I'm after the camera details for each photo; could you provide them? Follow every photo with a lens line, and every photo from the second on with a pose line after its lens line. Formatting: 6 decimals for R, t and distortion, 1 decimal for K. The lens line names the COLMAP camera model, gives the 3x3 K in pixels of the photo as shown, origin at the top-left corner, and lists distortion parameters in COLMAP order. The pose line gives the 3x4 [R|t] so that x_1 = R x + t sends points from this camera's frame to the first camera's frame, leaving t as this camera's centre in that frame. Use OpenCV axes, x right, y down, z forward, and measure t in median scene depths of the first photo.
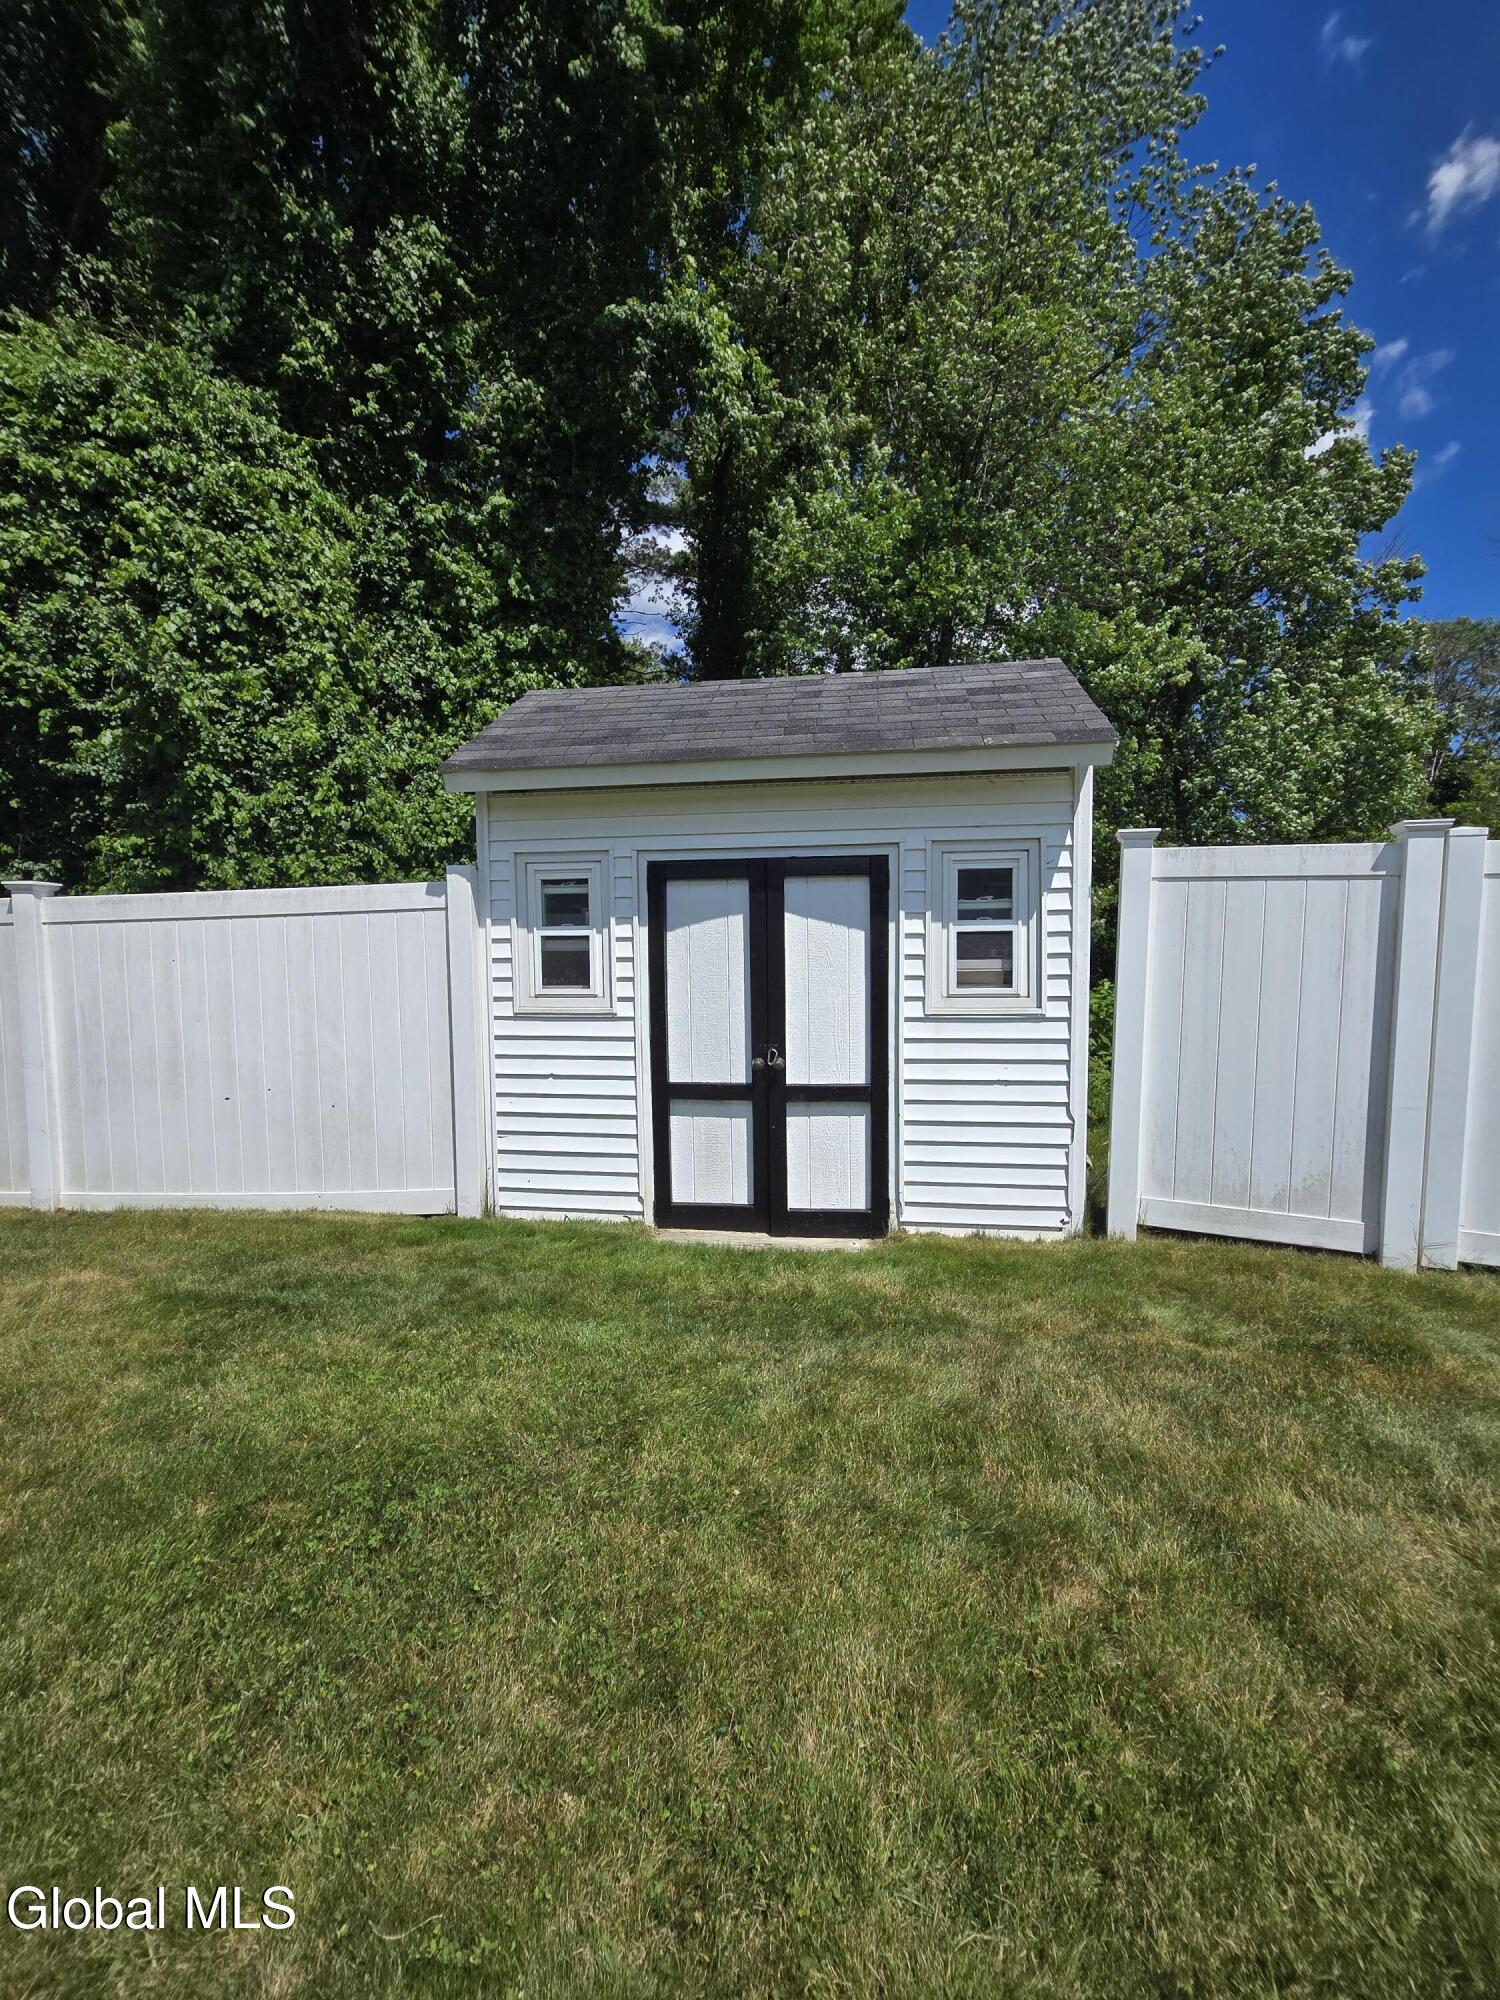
lens RADIAL K [[822.5, 0, 748.6], [0, 822.5, 998.9], [0, 0, 1]] dist [0.003656, -0.000670]
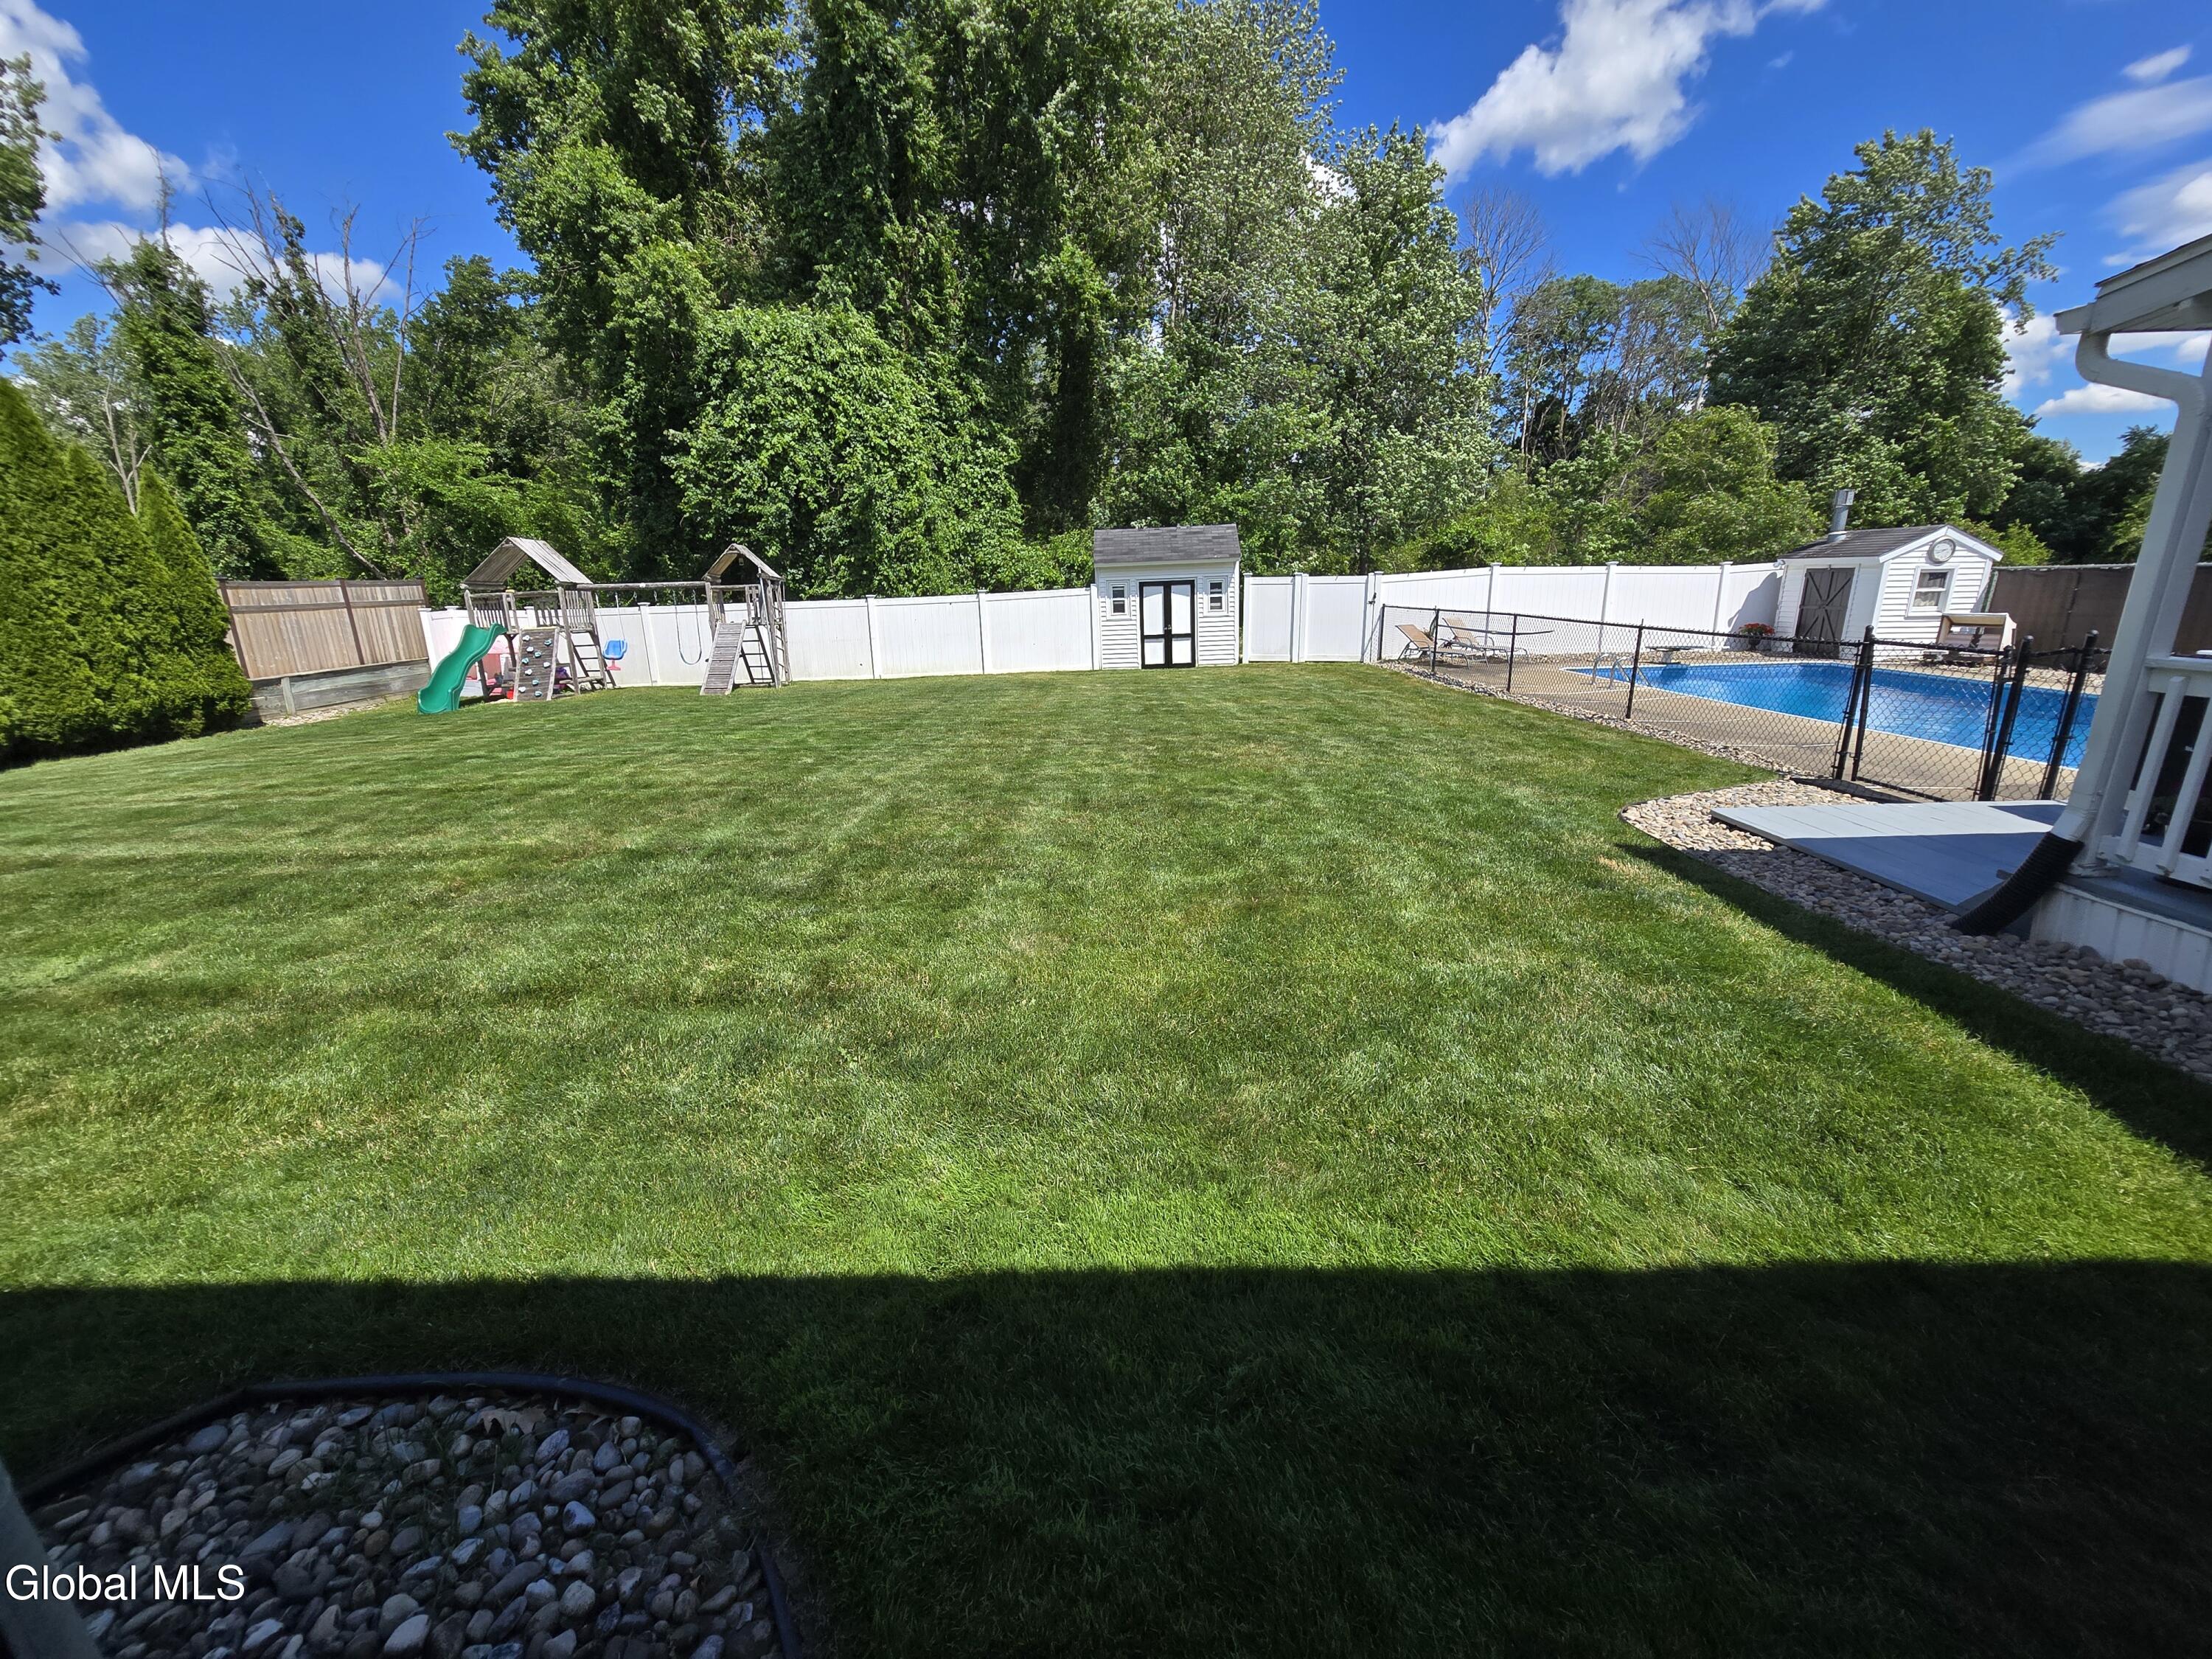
lens RADIAL K [[909.7, 0, 1102.0], [0, 909.7, 834.1], [0, 0, 1]] dist [0.003656, -0.000670]
pose [[0.994729, -0.052327, 0.088179, -0.799057], [0.034587, 0.980812, 0.191864, 0.205687], [-0.096526, -0.187802, 0.977452, -3.851038]]
